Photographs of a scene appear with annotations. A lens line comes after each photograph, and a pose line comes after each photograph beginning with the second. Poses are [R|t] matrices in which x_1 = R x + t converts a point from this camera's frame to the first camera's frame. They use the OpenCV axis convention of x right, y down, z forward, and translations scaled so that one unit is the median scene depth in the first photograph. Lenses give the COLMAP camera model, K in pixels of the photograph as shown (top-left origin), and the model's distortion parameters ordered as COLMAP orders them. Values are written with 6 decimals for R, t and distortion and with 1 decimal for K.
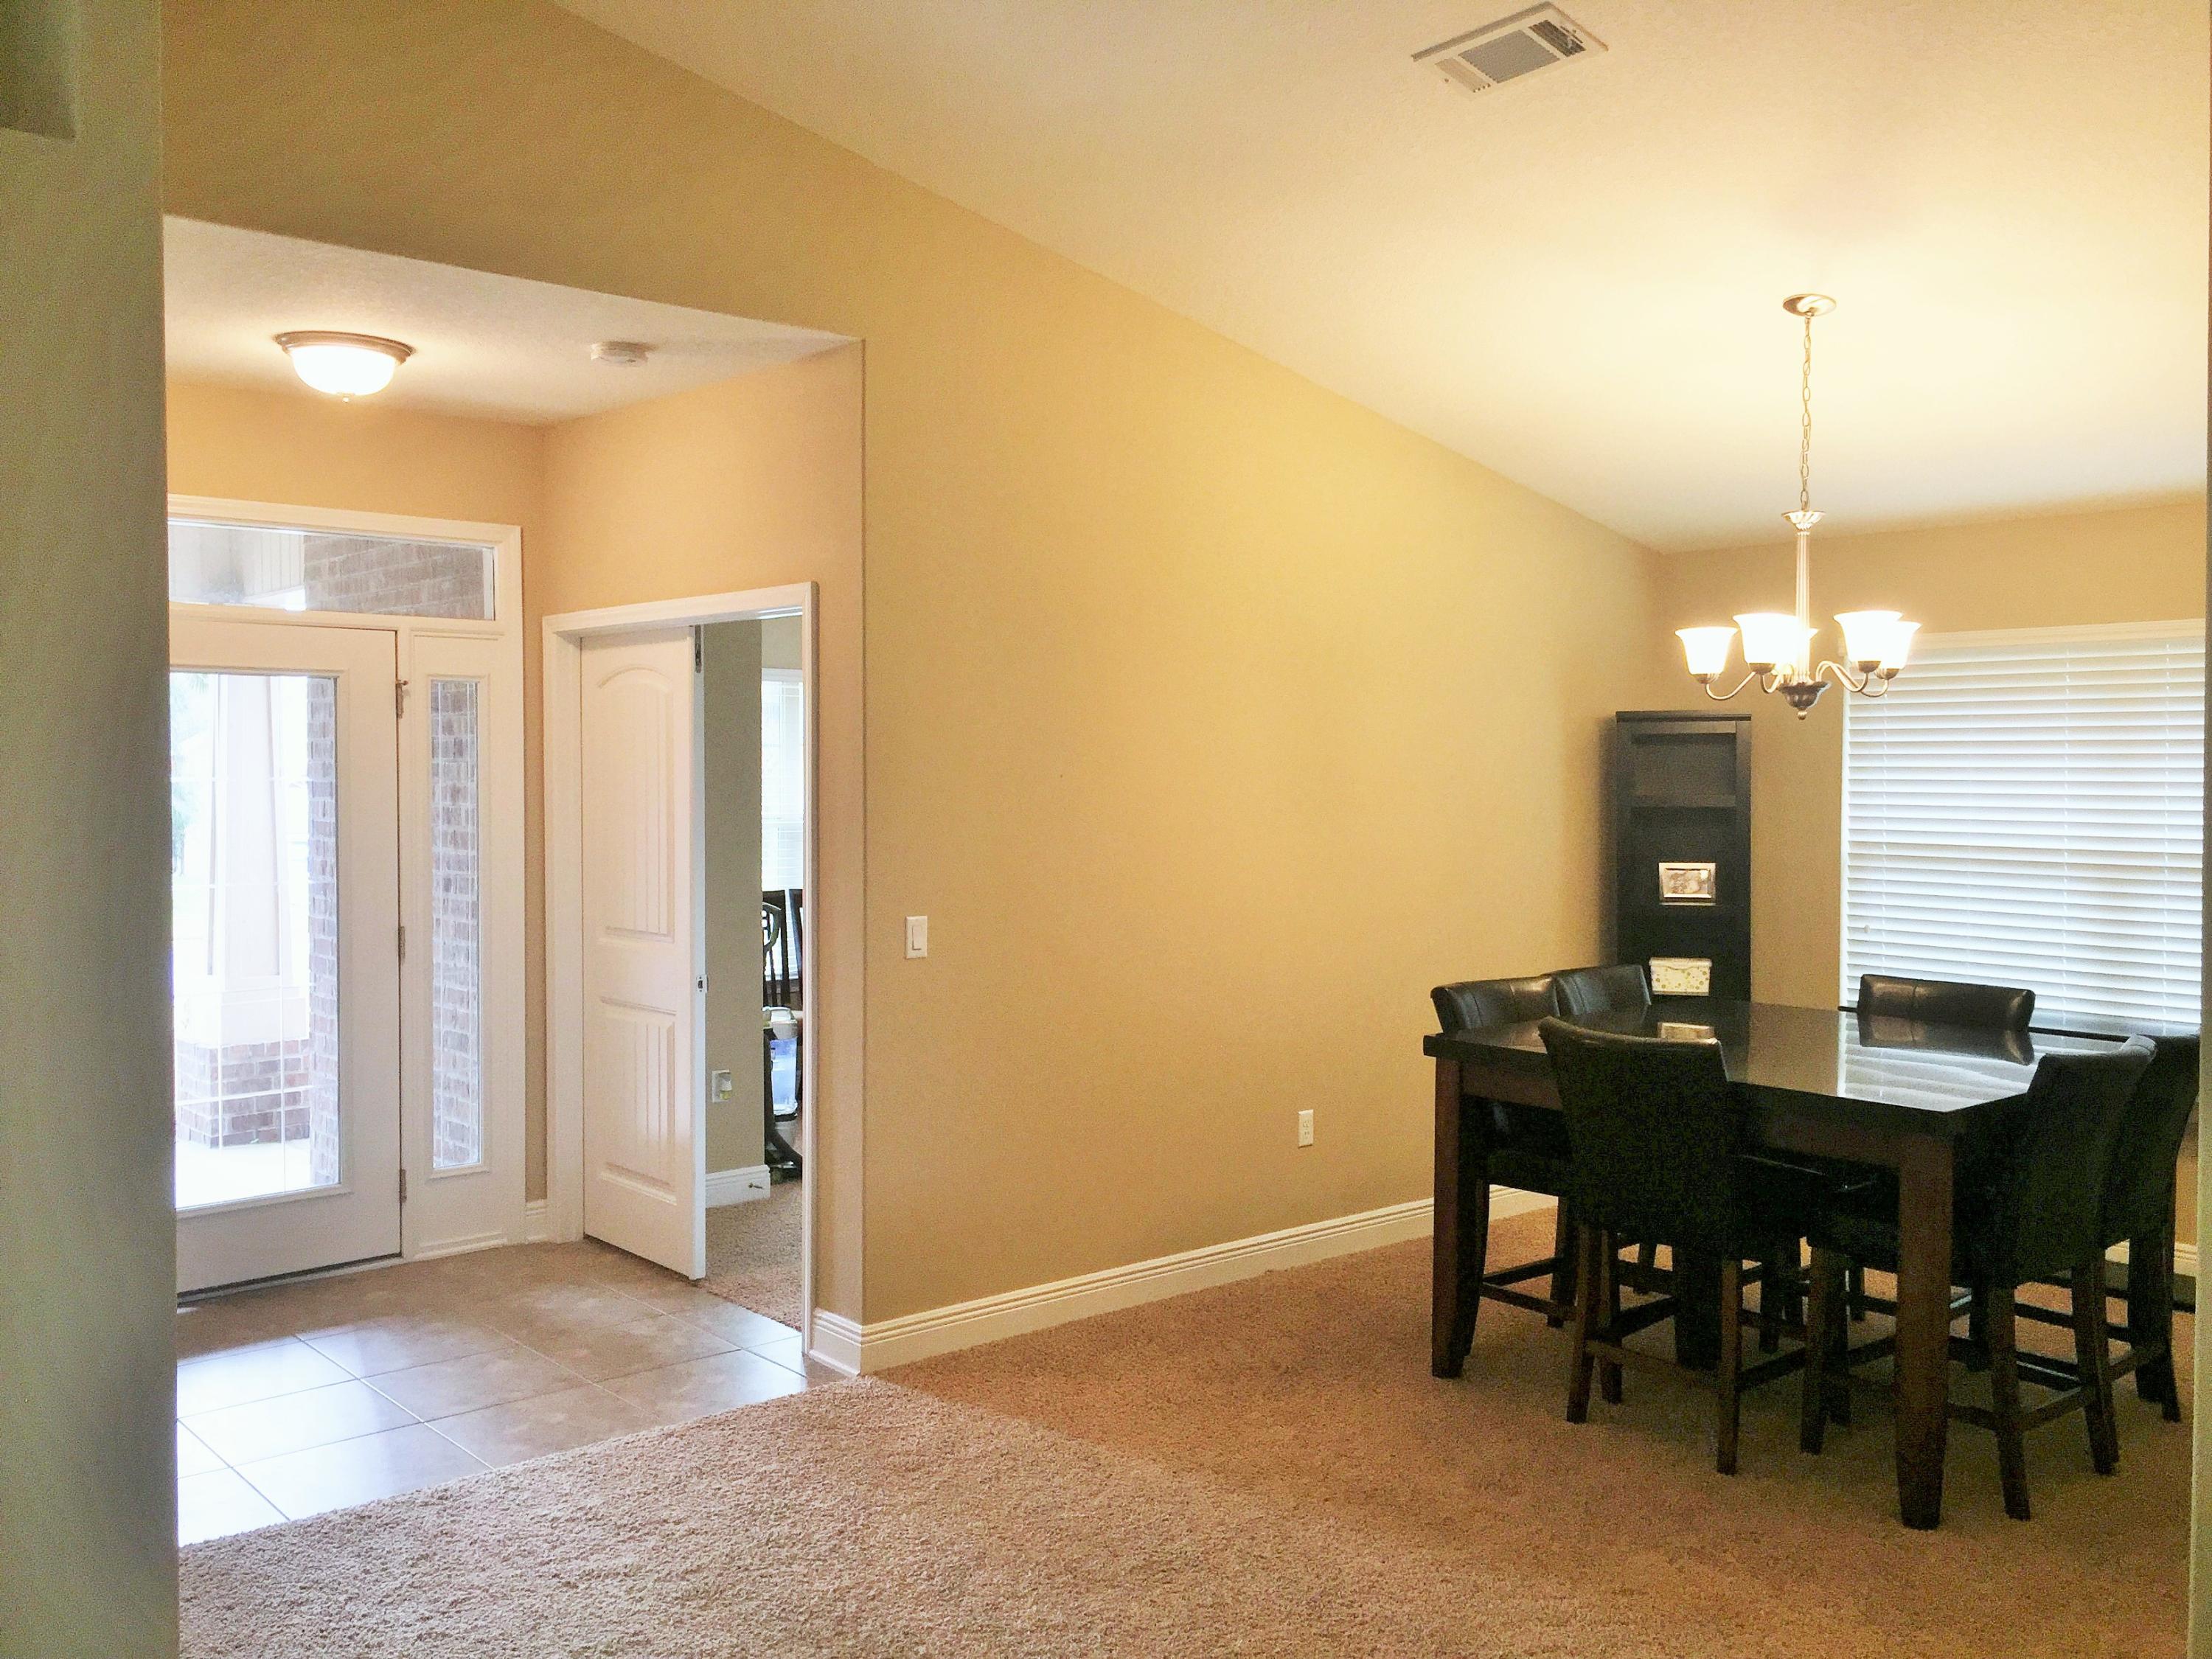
lens RADIAL K [[1882.9, 0, 1103.7], [0, 1882.9, 834.7], [0, 0, 1]] dist [0.048054, -0.019819]
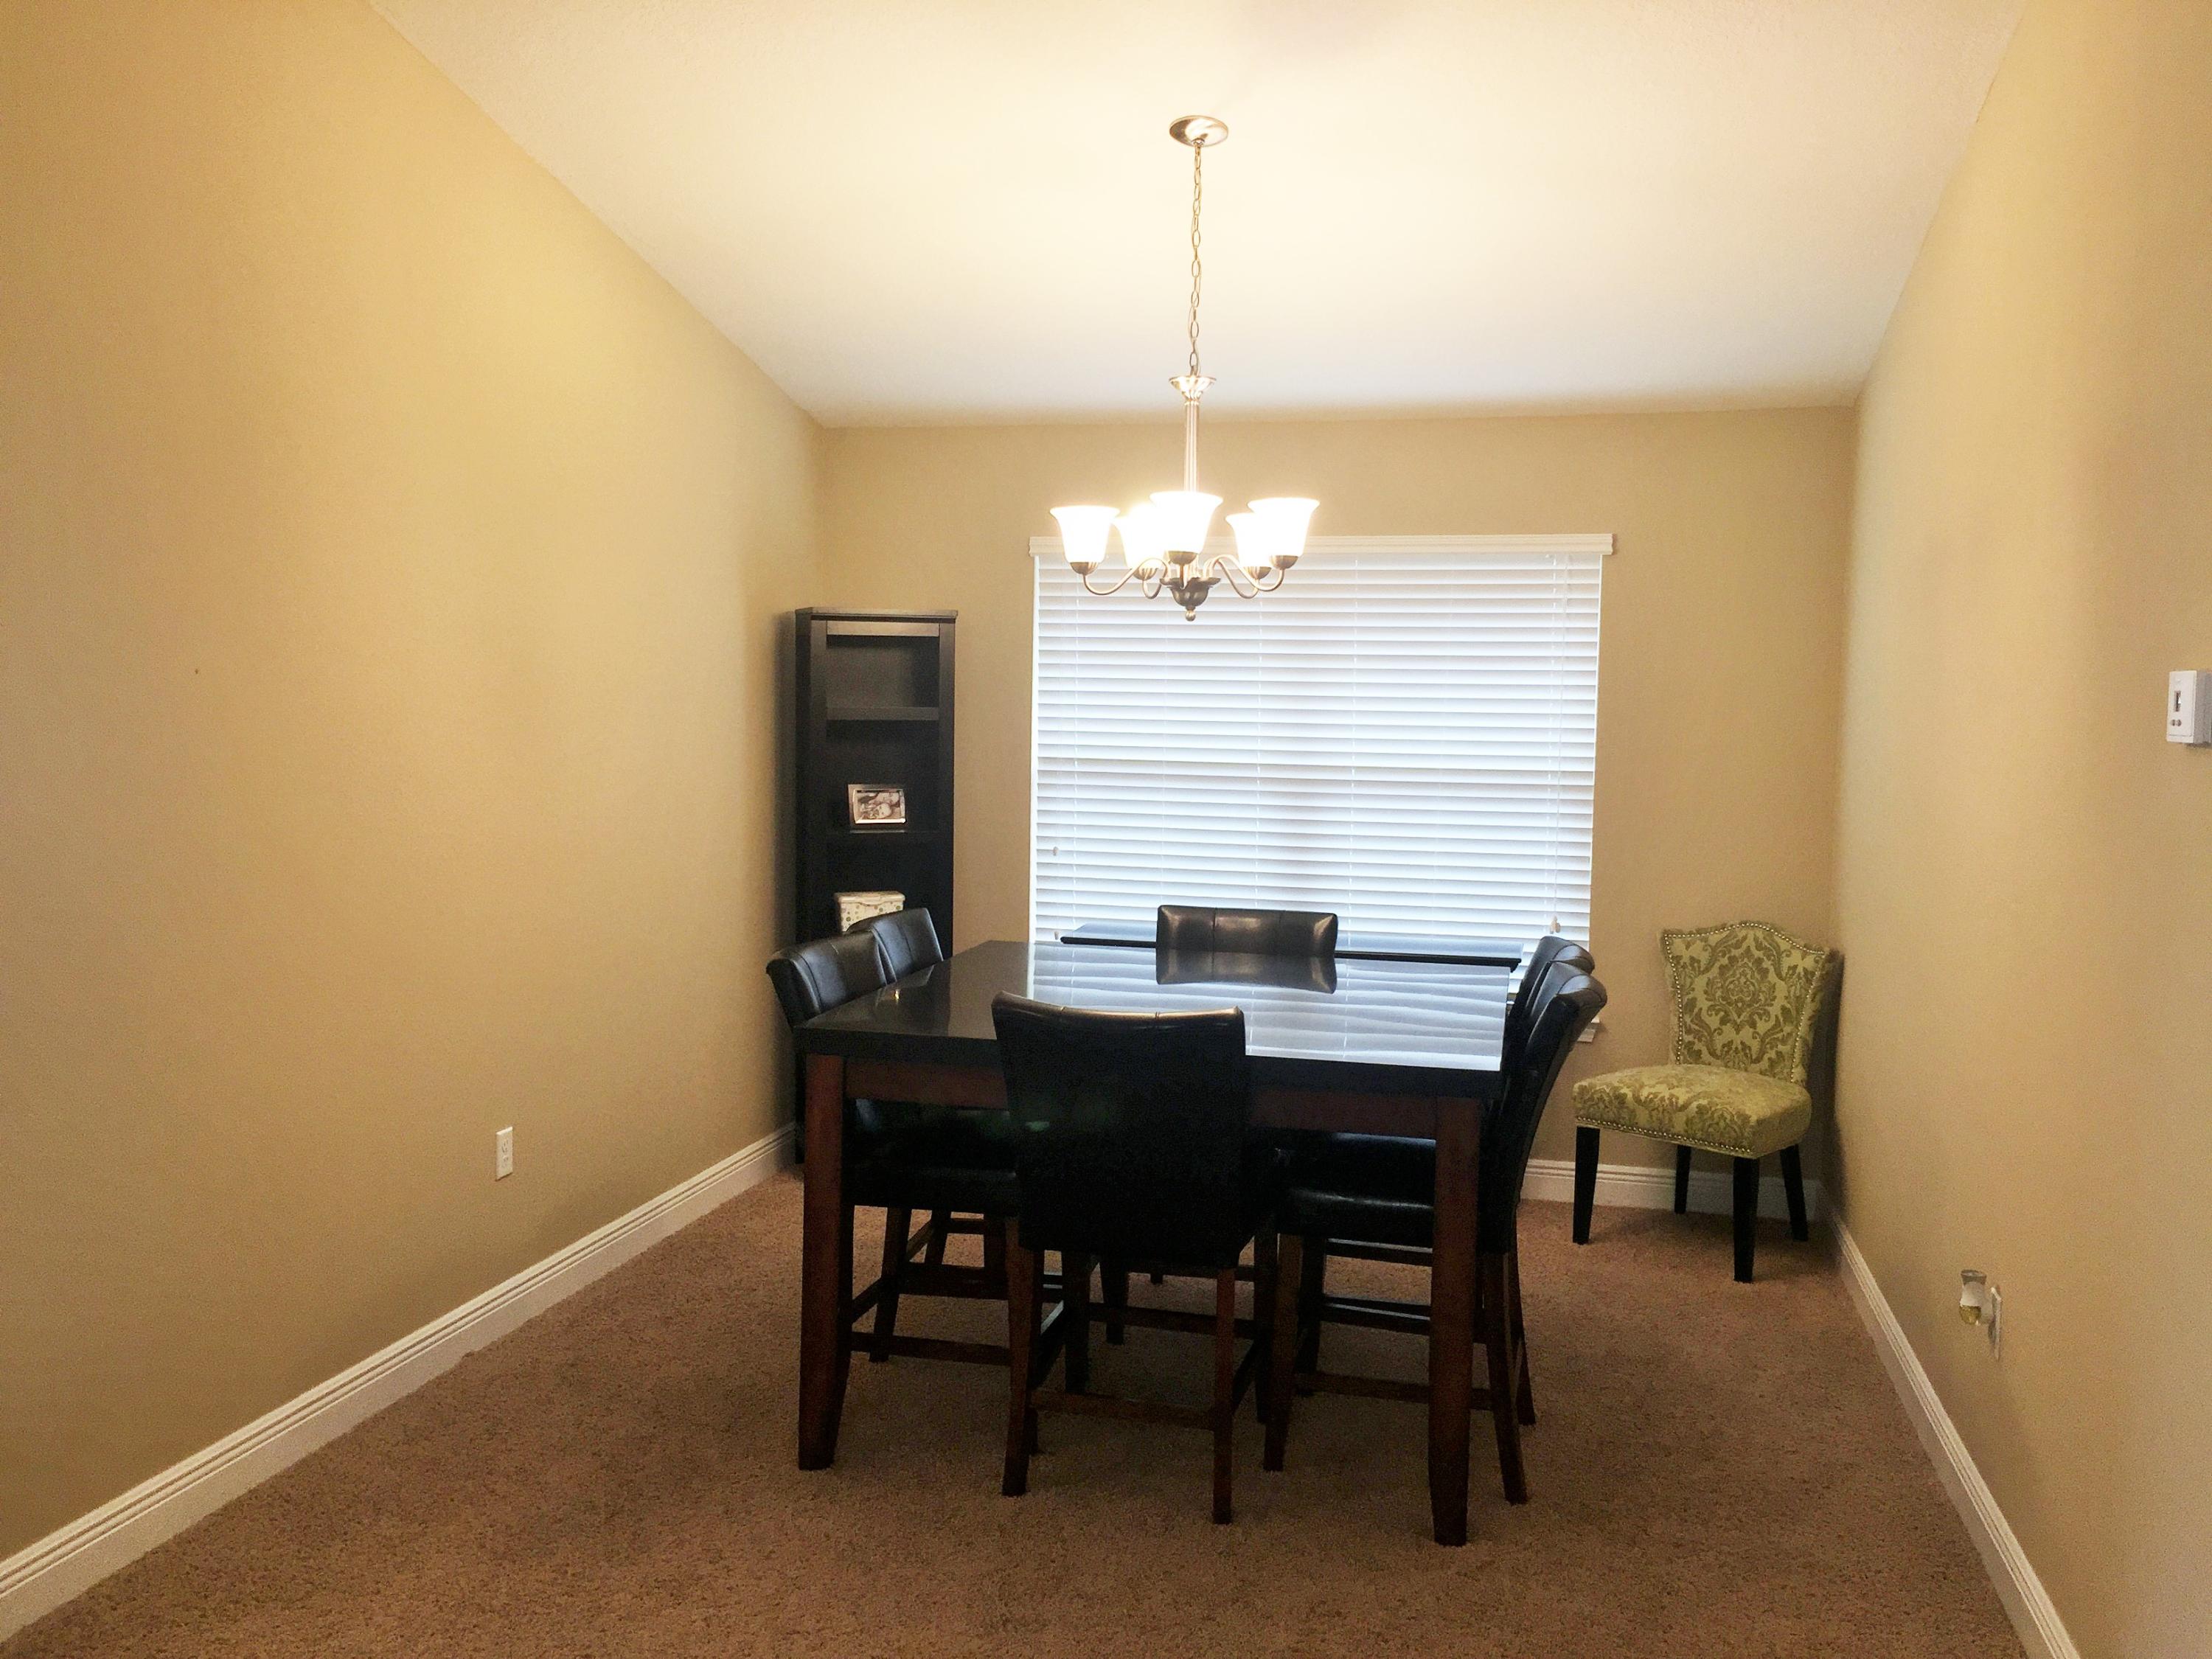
lens RADIAL K [[1882.9, 0, 1110.4], [0, 1882.9, 816.3], [0, 0, 1]] dist [0.048054, -0.019819]
pose [[0.808588, -0.030493, 0.587585, -0.148141], [0.007973, 0.999132, 0.040877, -0.006231], [-0.588322, -0.028368, 0.808129, 0.284484]]
